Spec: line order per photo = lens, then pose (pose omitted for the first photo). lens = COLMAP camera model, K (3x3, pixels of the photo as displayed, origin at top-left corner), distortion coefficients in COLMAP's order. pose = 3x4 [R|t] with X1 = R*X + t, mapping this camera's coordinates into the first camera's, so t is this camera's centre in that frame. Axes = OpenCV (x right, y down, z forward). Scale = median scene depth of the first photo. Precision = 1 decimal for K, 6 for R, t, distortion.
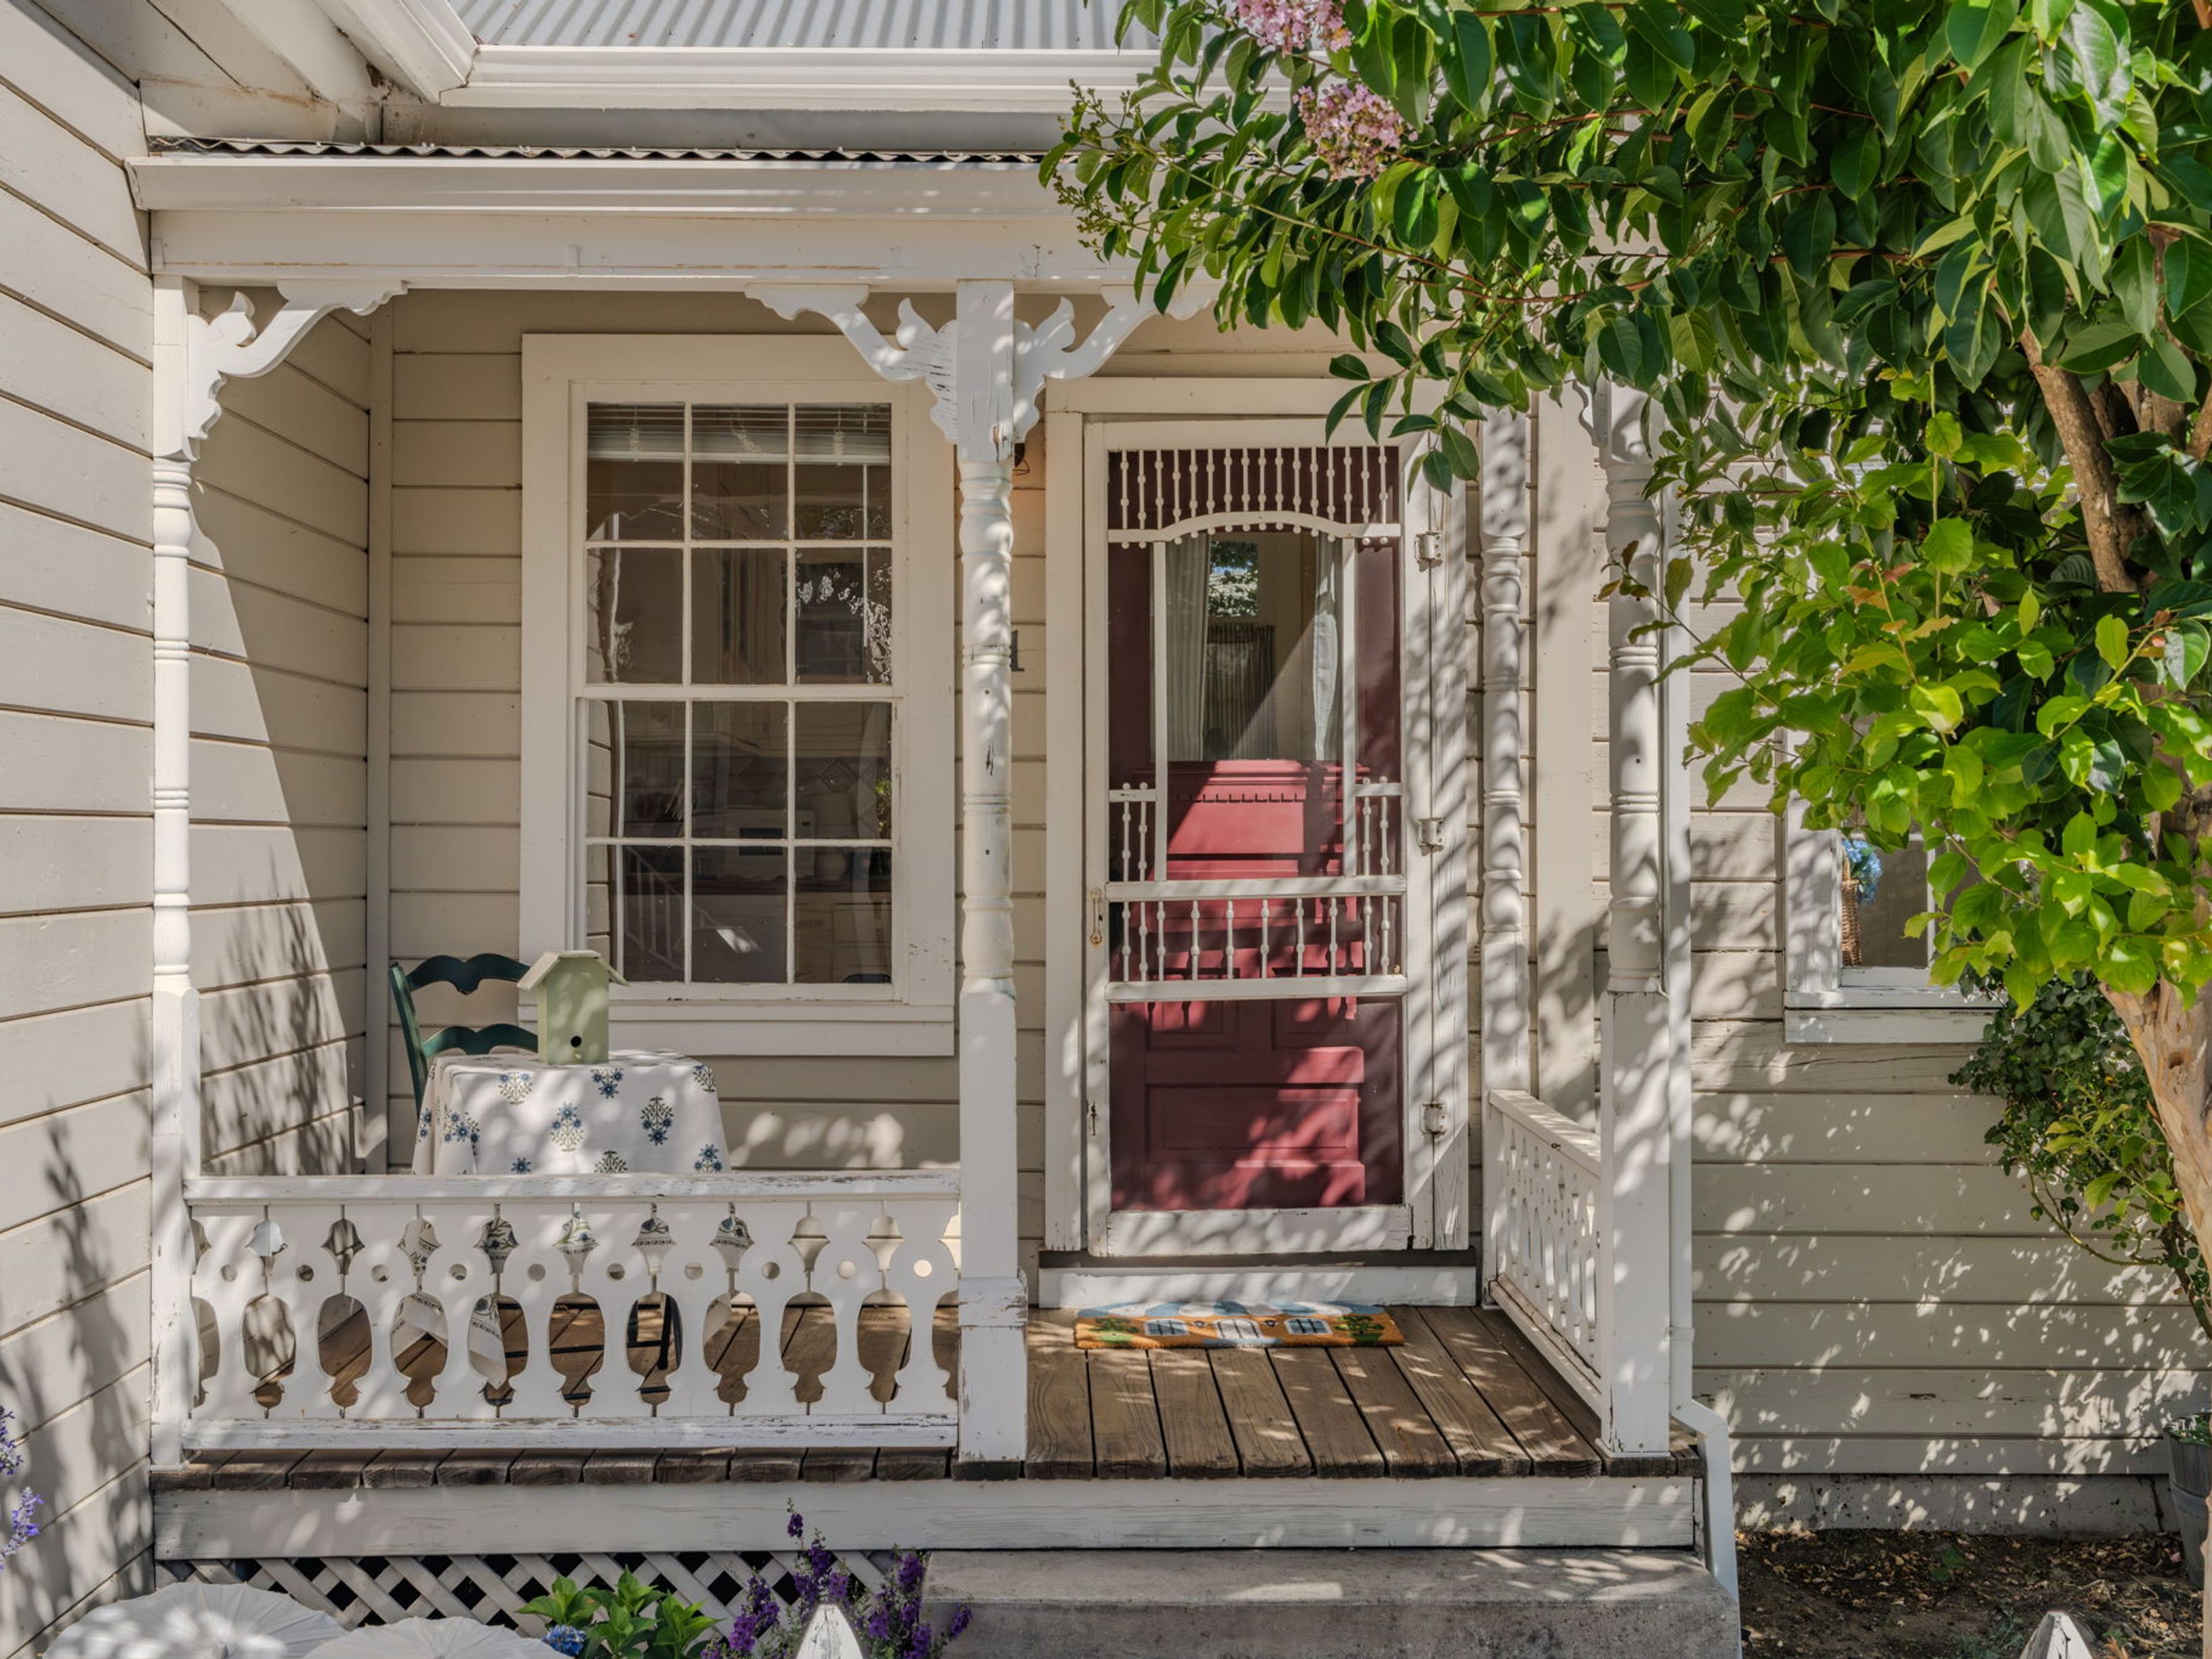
lens RADIAL K [[2528.7, 0, 1101.9], [0, 2528.7, 831.0], [0, 0, 1]] dist [0.017143, 0.000000]
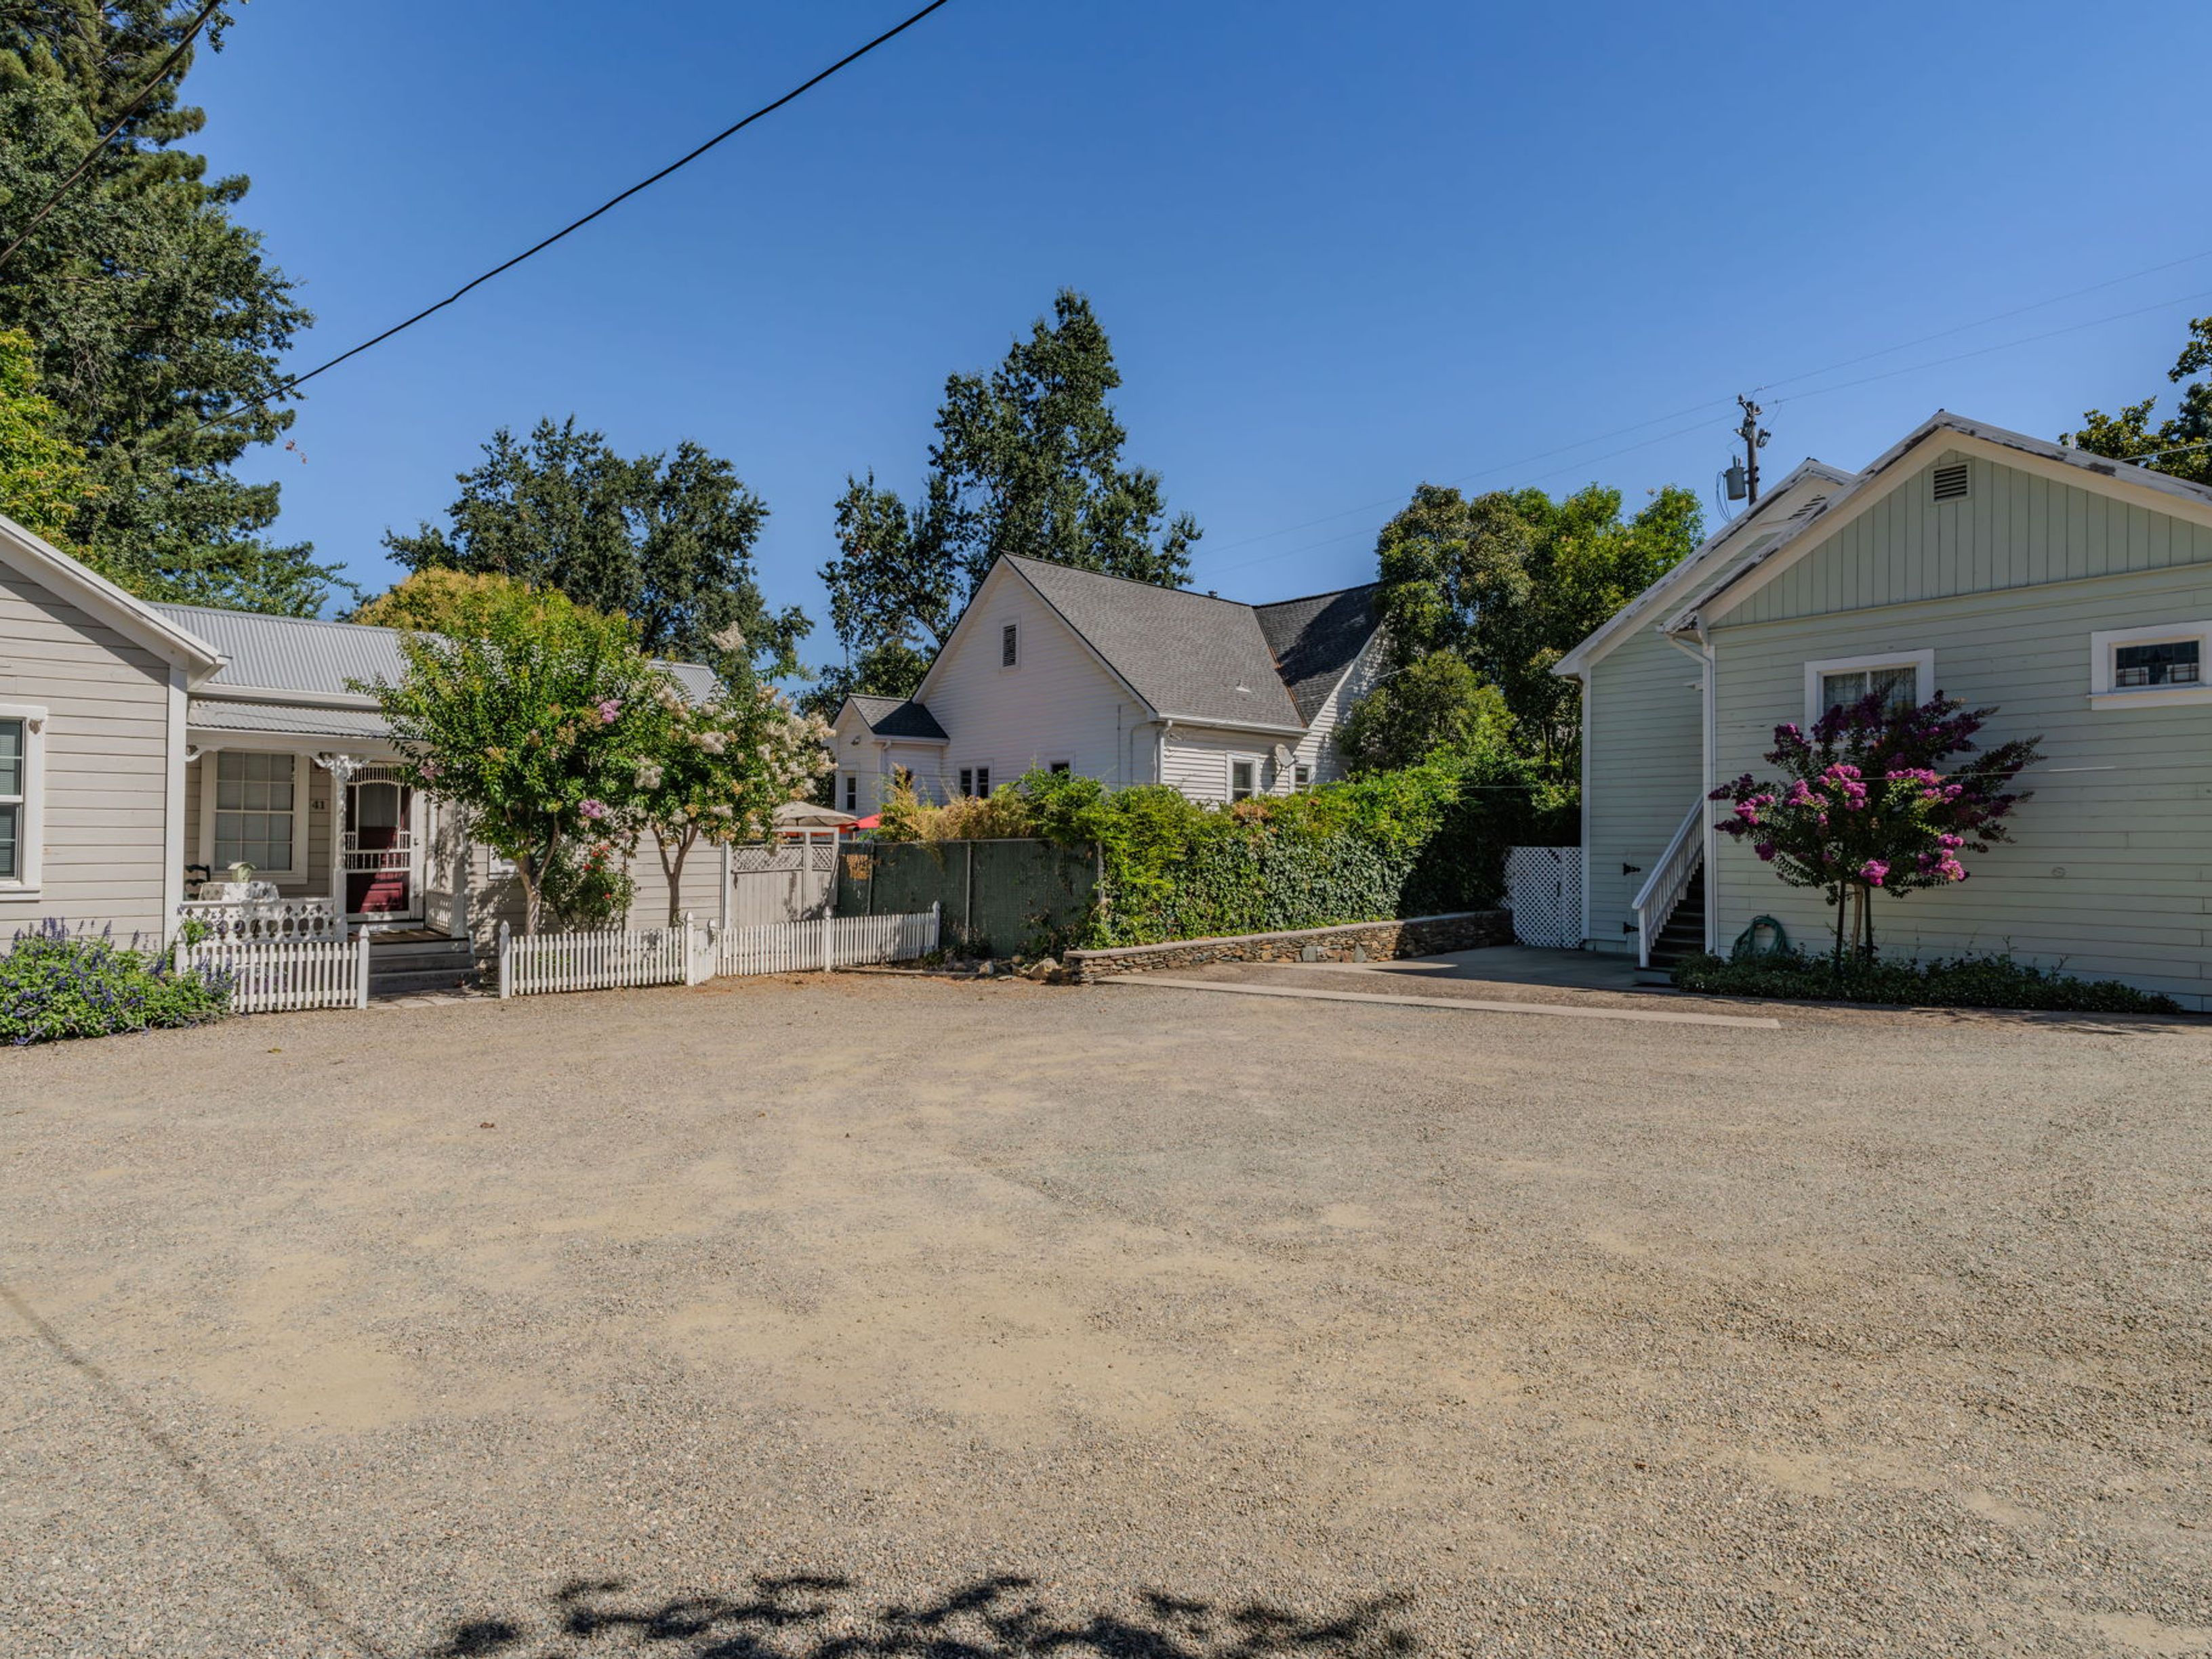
lens RADIAL K [[1133.6, 0, 1100.1], [0, 1133.6, 824.4], [0, 0, 1]] dist [-0.003696, -0.000518]
pose [[0.749950, 0.015571, 0.661311, -0.378990], [-0.012970, 0.999877, -0.008835, -0.032406], [-0.661367, -0.001952, 0.750060, -1.799237]]
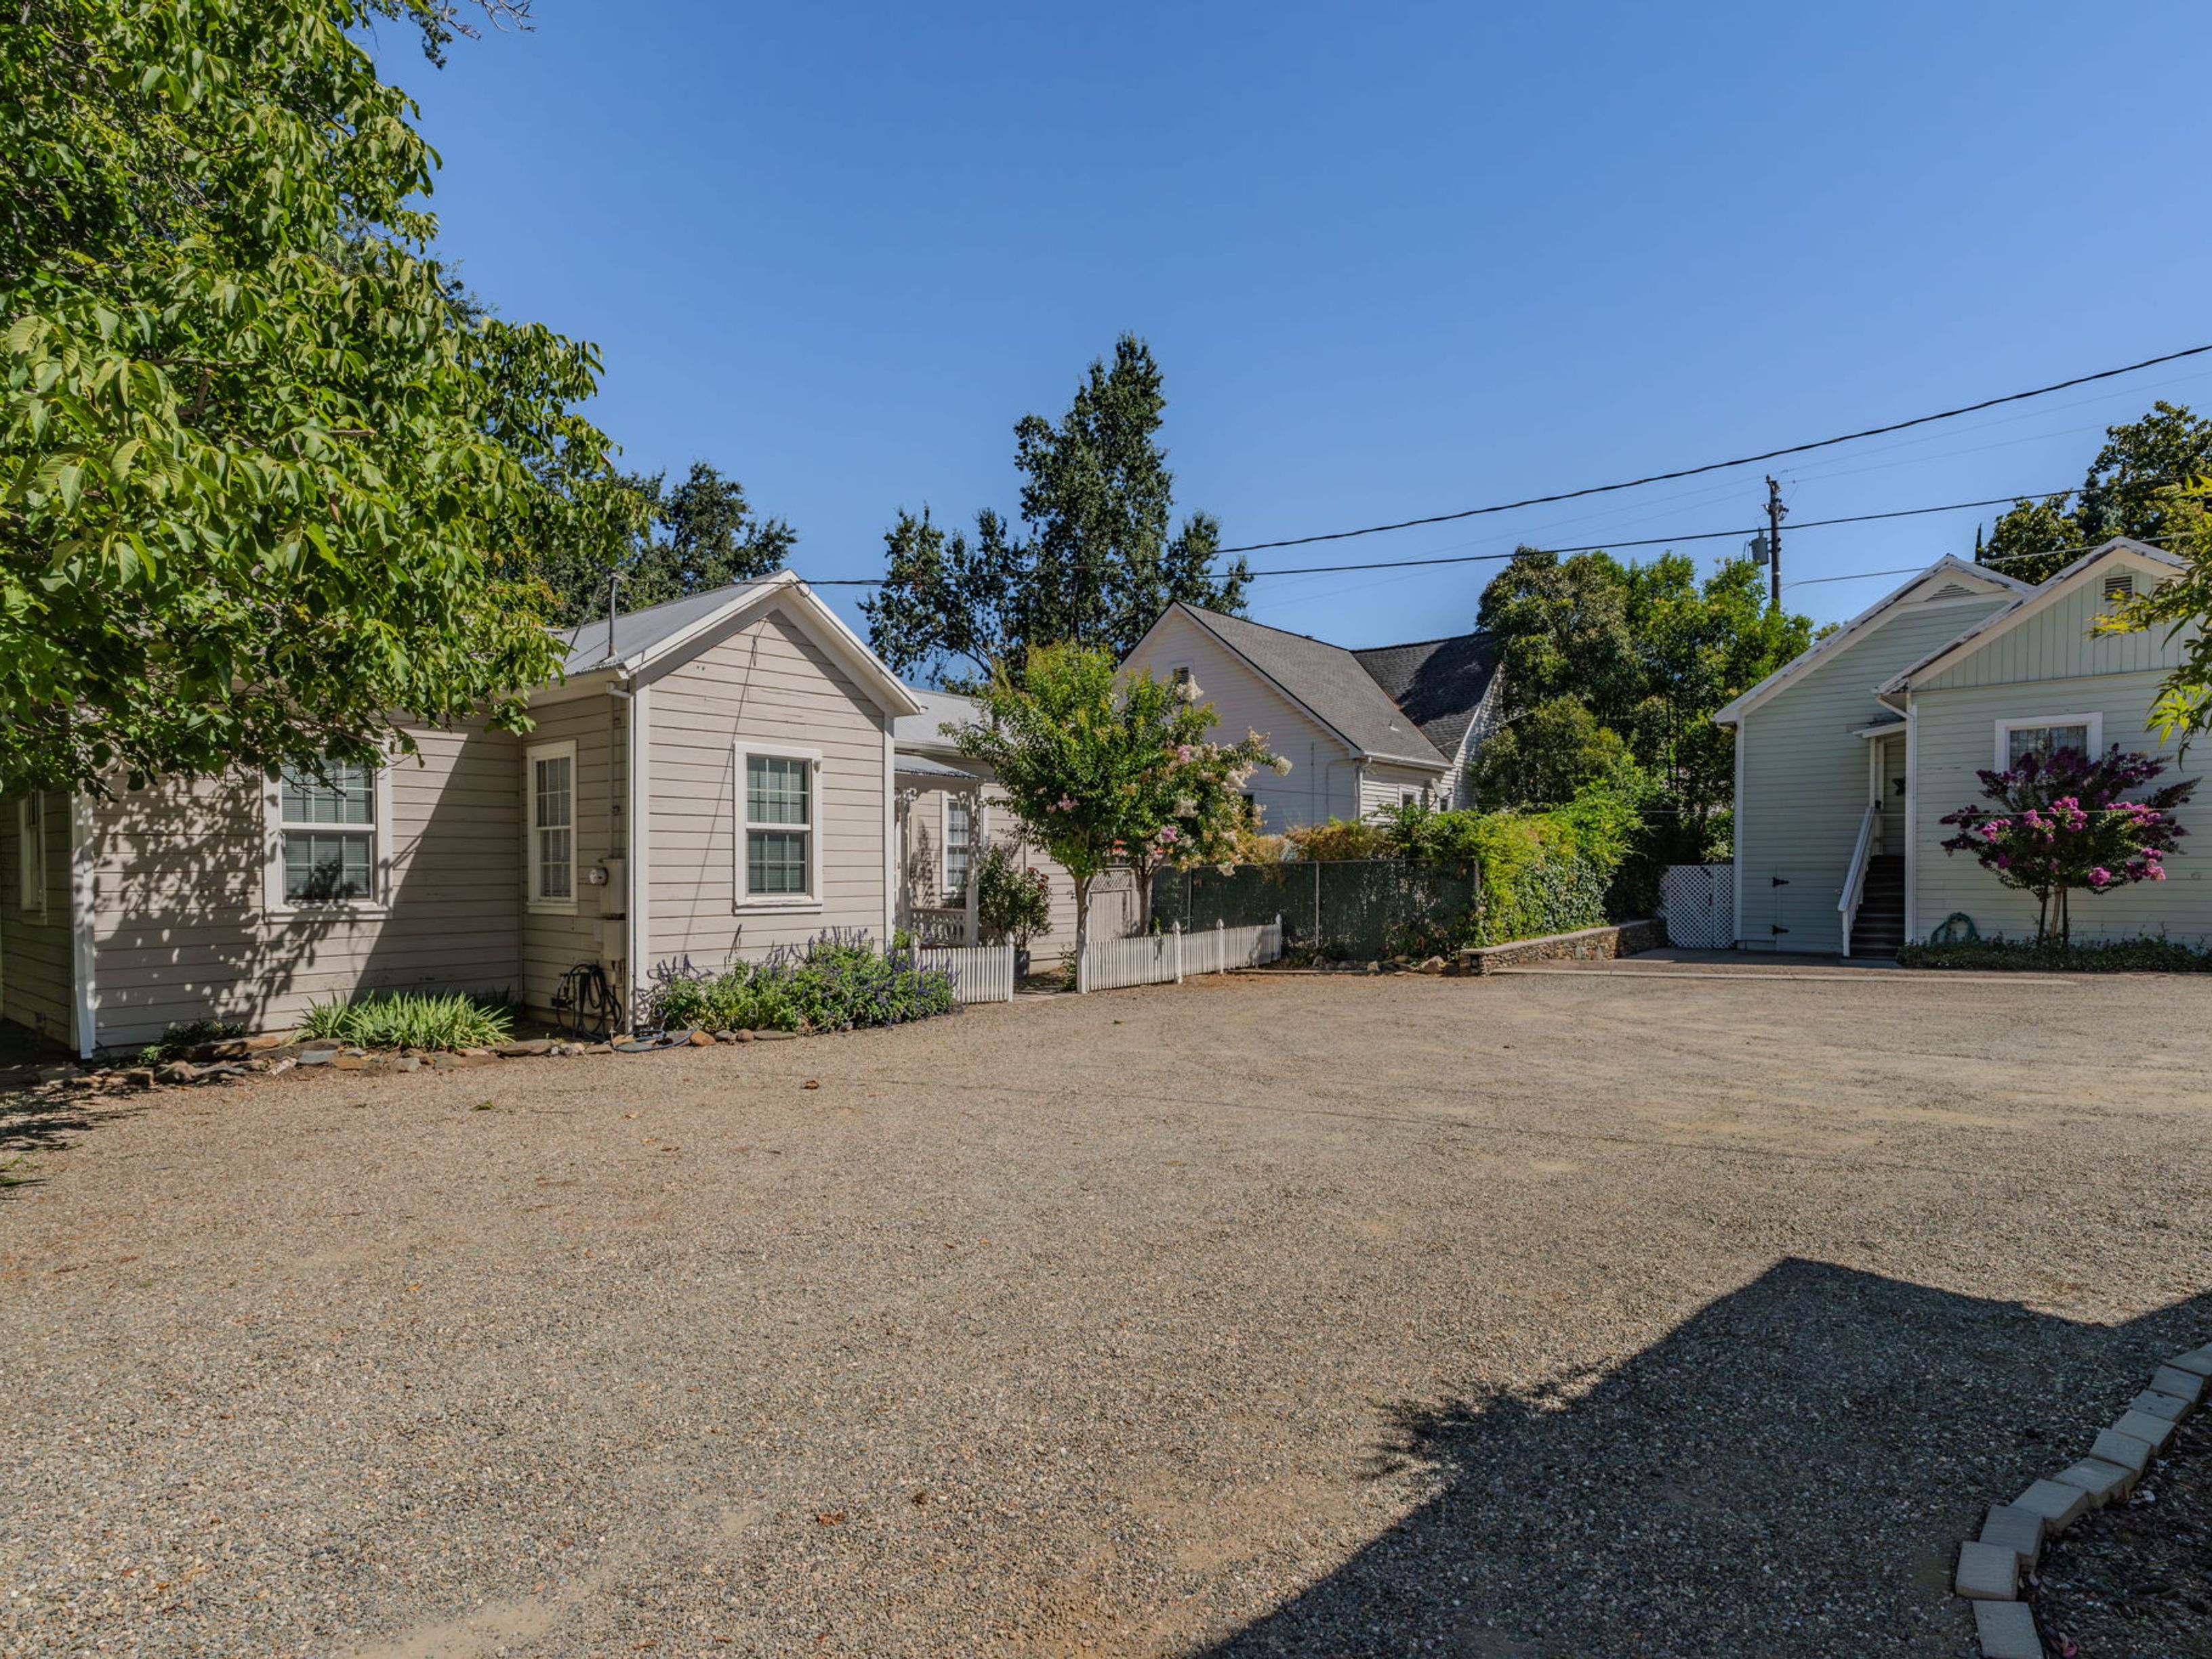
lens RADIAL K [[1163.6, 0, 1108.6], [0, 1163.6, 899.9], [0, 0, 1]] dist [-0.005032, 0.000471]
pose [[0.646643, -0.018922, 0.762558, -1.707661], [-0.004180, 0.999589, 0.028349, 0.003045], [-0.762782, -0.021519, 0.646298, -1.226683]]
